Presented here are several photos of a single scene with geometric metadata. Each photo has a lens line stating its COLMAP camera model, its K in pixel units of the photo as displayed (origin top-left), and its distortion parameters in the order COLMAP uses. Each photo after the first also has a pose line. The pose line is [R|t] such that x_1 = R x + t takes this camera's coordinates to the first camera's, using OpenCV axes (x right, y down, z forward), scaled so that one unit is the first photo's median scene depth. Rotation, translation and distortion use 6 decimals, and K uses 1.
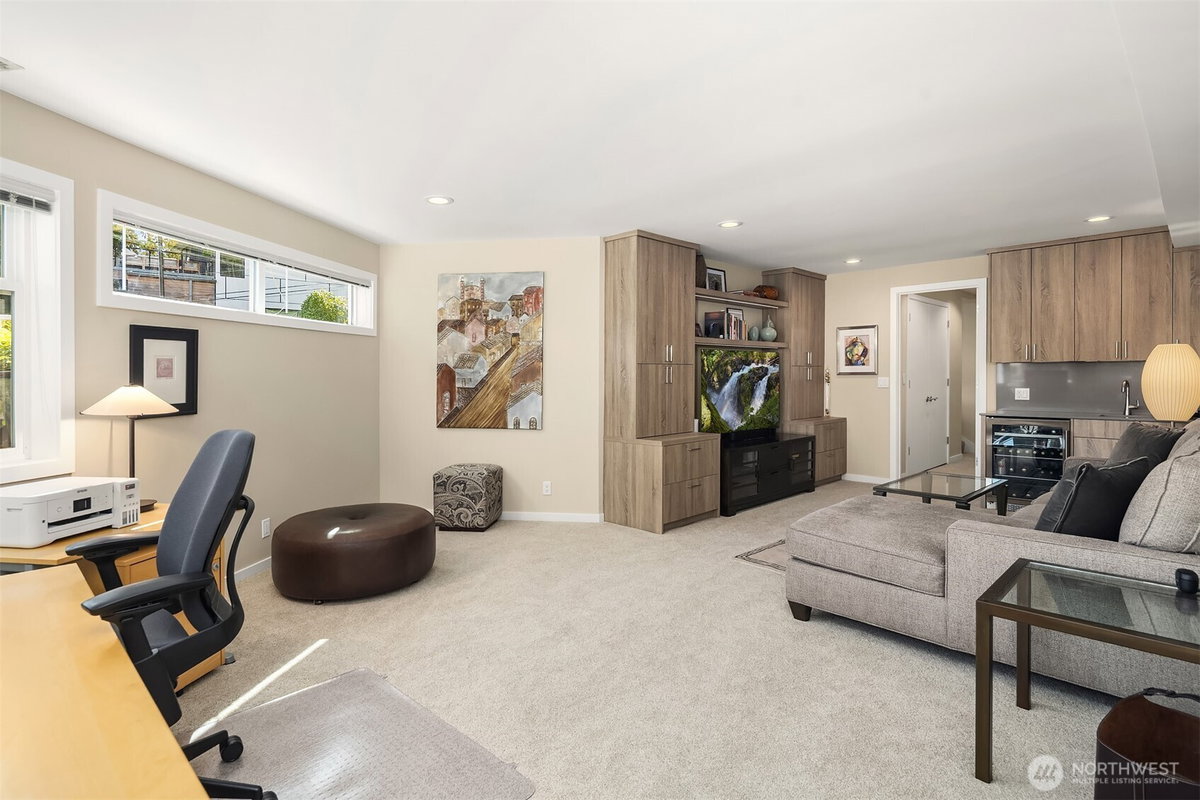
lens RADIAL K [[597.7, 0, 600.7], [0, 597.7, 375.8], [0, 0, 1]] dist [-0.001475, -0.000117]
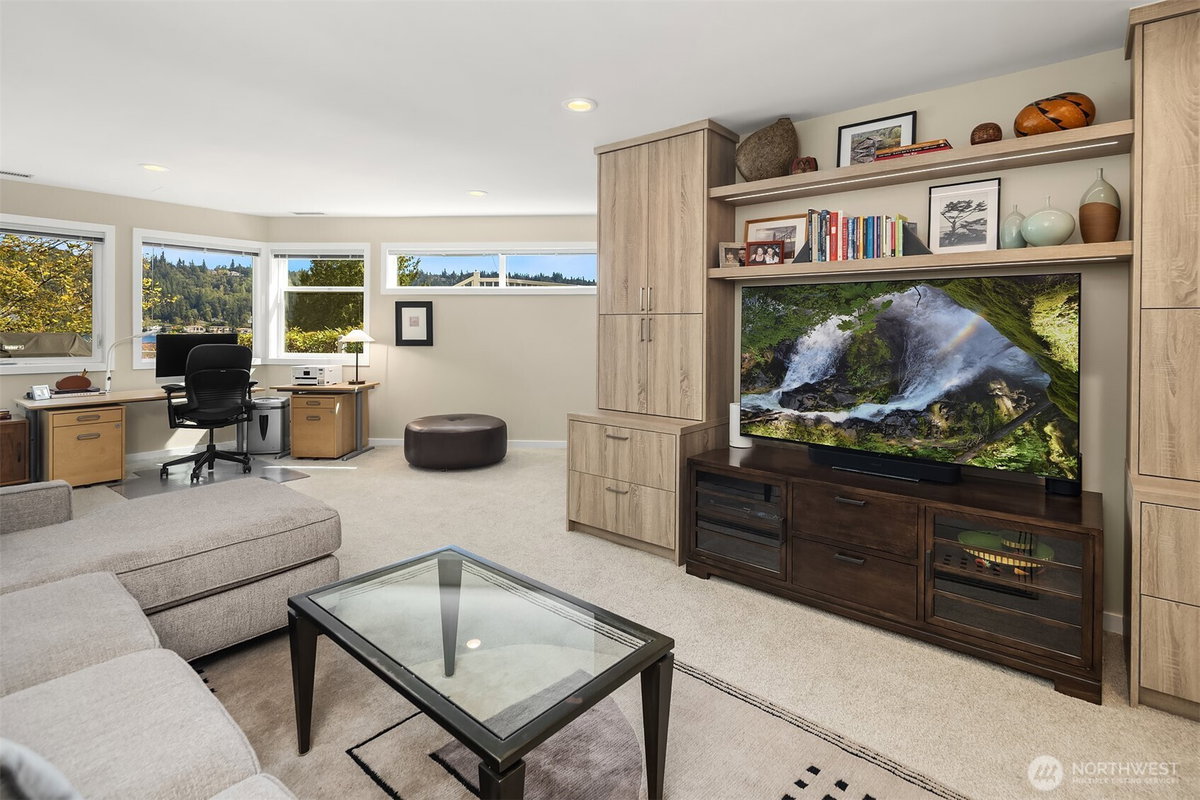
lens RADIAL K [[592.8, 0, 600.6], [0, 592.8, 322.6], [0, 0, 1]] dist [0.000468, 0.000022]
pose [[0.091875, 0.001514, -0.995769, 0.823044], [-0.007850, 0.999969, 0.000796, -0.009674], [0.995740, 0.007744, 0.091884, 0.899868]]
